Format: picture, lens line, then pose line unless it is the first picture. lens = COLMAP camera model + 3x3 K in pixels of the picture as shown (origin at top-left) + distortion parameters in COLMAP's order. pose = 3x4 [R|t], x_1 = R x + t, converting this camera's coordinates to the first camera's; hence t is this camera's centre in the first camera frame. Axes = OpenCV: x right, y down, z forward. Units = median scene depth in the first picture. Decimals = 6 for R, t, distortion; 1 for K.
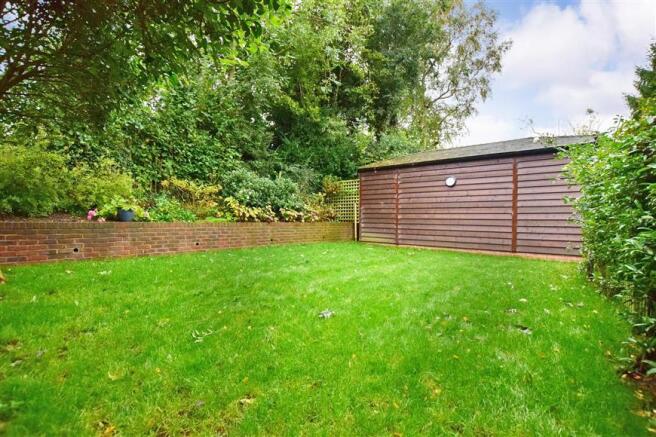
lens RADIAL K [[305.6, 0, 327.4], [0, 305.6, 217.4], [0, 0, 1]] dist [-0.021093, 0.000371]
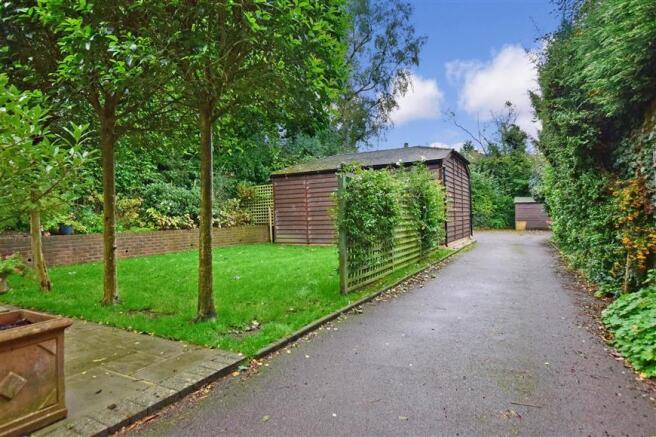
lens RADIAL K [[394.8, 0, 328.8], [0, 394.8, 216.7], [0, 0, 1]] dist [-0.008977, 0.000798]
pose [[0.980051, -0.039966, 0.194687, 0.027085], [0.039627, 0.999199, 0.005637, -0.014644], [-0.194756, 0.002190, 0.980849, -0.426220]]
